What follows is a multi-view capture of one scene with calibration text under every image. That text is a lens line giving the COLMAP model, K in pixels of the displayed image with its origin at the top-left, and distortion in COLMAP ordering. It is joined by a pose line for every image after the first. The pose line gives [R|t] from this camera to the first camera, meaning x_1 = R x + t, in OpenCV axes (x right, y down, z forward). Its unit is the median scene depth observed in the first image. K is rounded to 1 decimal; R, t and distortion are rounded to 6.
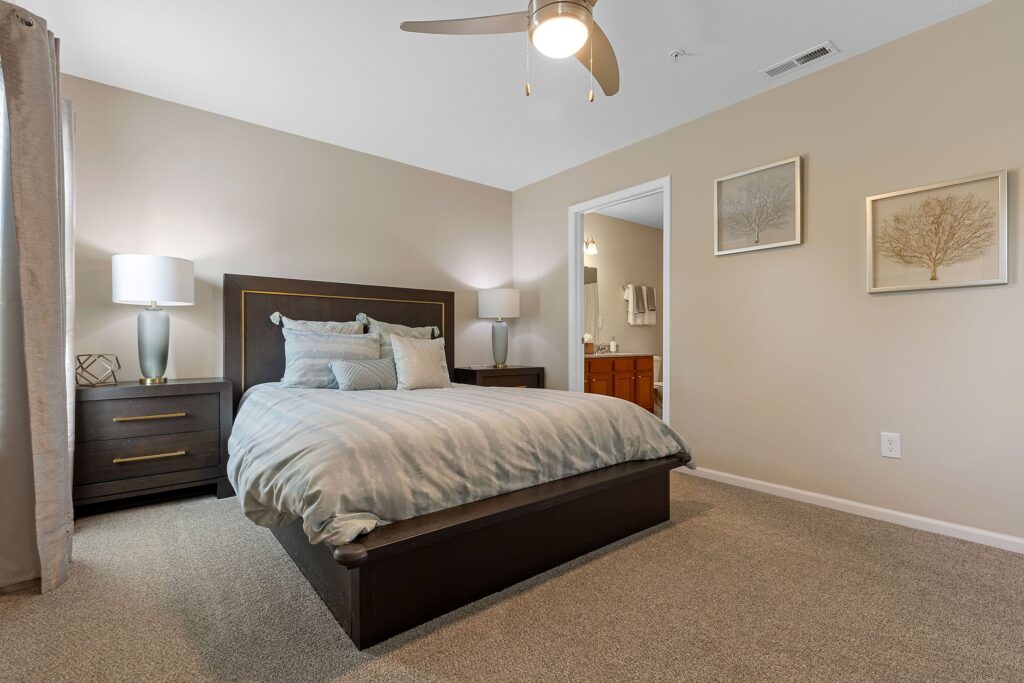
lens RADIAL K [[464.3, 0, 511.7], [0, 464.3, 341.0], [0, 0, 1]] dist [0.013738, -0.003219]
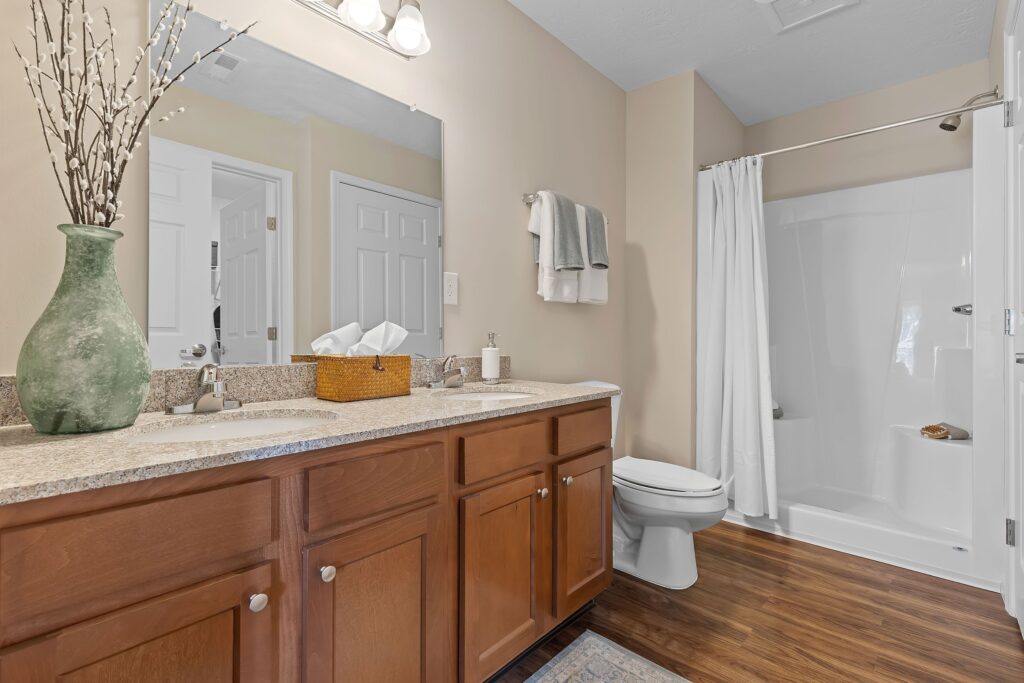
lens RADIAL K [[464.3, 0, 511.4], [0, 464.3, 338.5], [0, 0, 1]] dist [0.013738, -0.003219]
pose [[0.988691, 0.004954, 0.149887, 0.174491], [-0.005725, 0.999972, 0.004716, -0.006887], [-0.149859, -0.005520, 0.988692, 0.639628]]
